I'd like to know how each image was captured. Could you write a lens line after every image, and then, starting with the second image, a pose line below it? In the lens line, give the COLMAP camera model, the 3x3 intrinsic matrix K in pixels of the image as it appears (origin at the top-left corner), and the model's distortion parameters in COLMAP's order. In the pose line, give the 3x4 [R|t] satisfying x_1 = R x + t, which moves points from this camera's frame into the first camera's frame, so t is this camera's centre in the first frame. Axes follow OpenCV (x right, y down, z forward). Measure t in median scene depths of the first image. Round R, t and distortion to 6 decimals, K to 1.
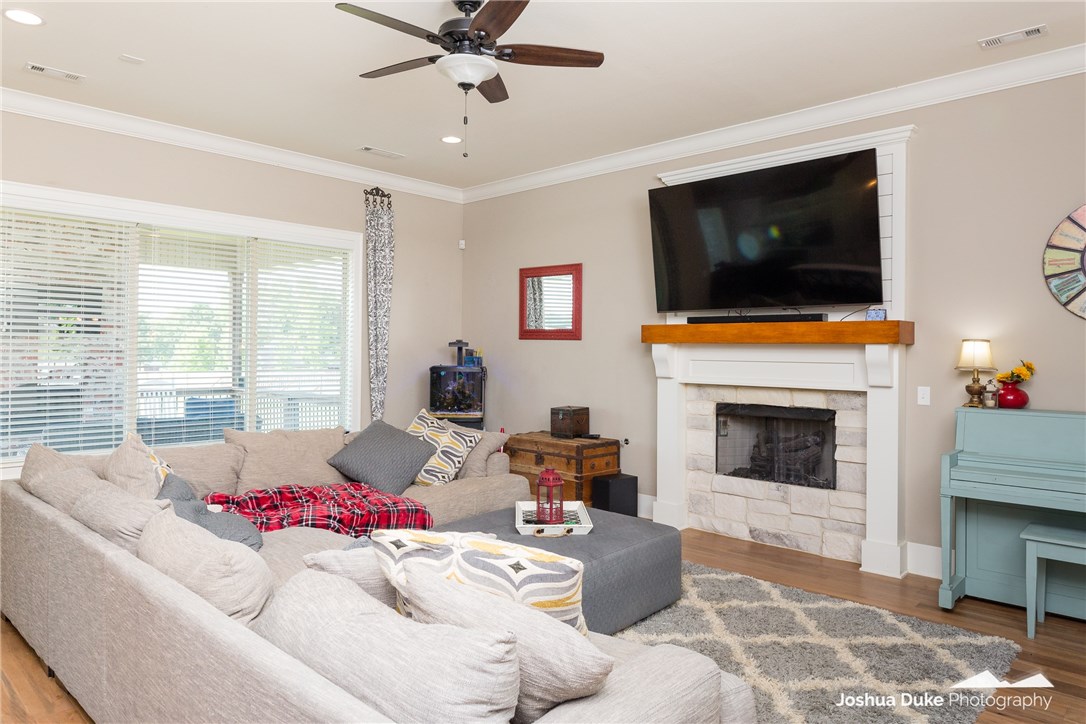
lens RADIAL K [[715.5, 0, 519.0], [0, 715.5, 344.4], [0, 0, 1]] dist [0.004772, -0.001183]
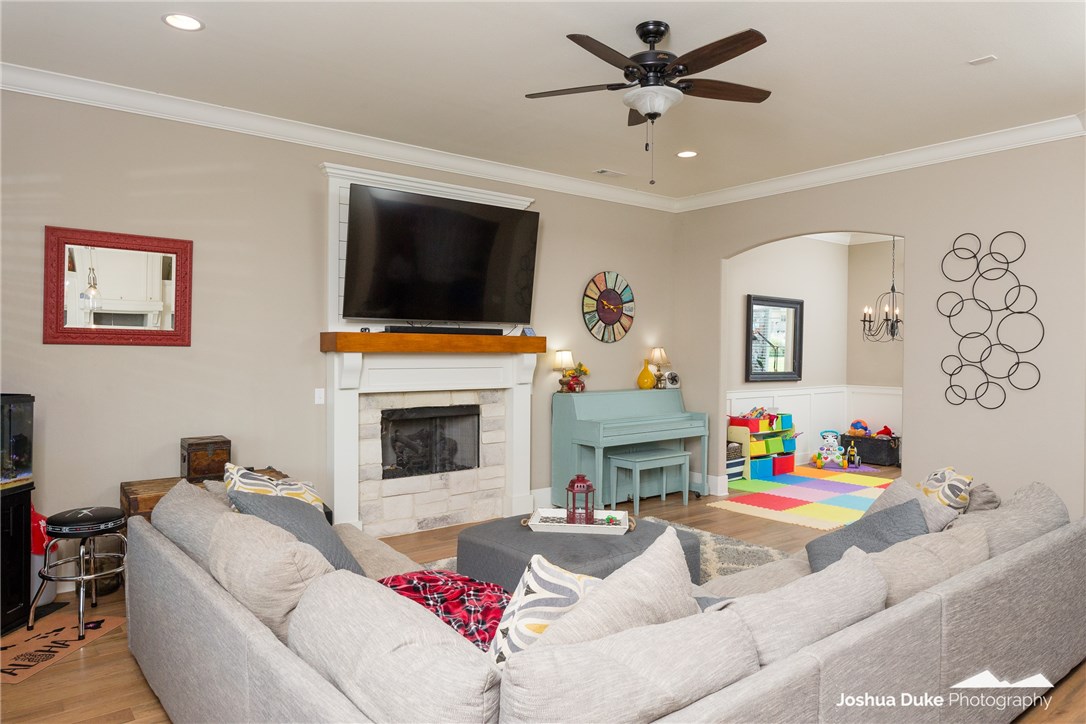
lens RADIAL K [[732.6, 0, 539.5], [0, 732.6, 365.2], [0, 0, 1]] dist [-0.004111, -0.002617]
pose [[0.102025, -0.027386, 0.994405, -0.800745], [-0.009827, 0.999544, 0.028536, -0.015162], [-0.994733, -0.012683, 0.101710, 0.736584]]
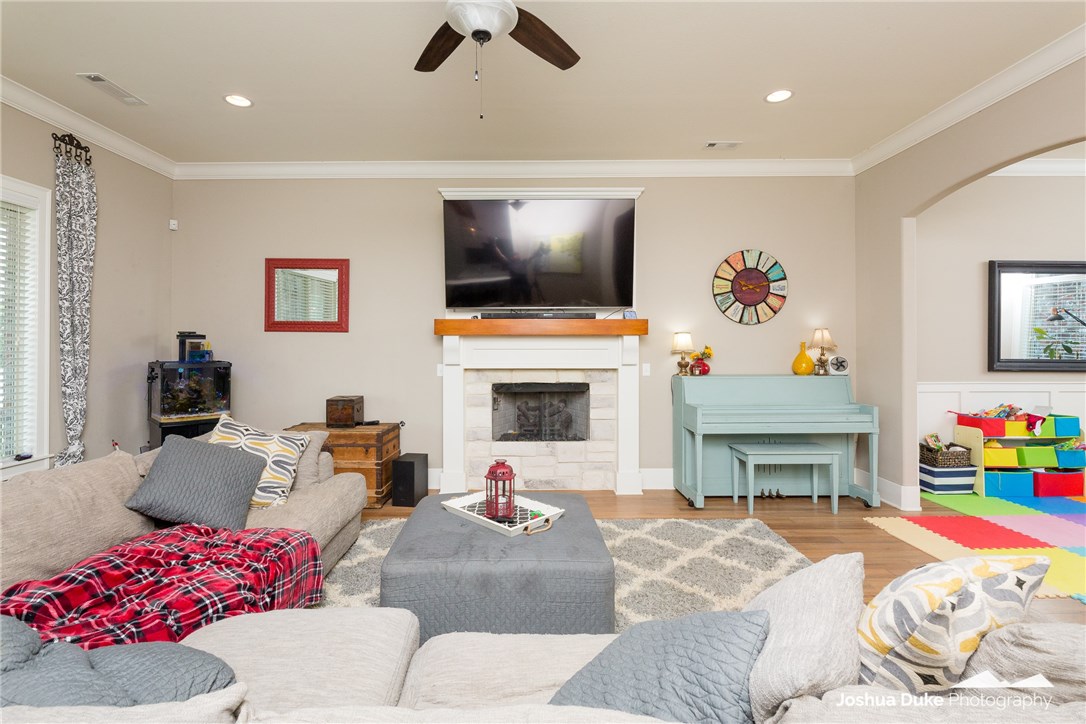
lens RADIAL K [[513.6, 0, 536.8], [0, 513.6, 337.3], [0, 0, 1]] dist [-0.007034, 0.000185]
pose [[0.711889, -0.003975, 0.702281, -0.316415], [0.002820, 0.999992, 0.002802, 0.000190], [-0.702286, -0.000014, 0.711895, 0.349856]]
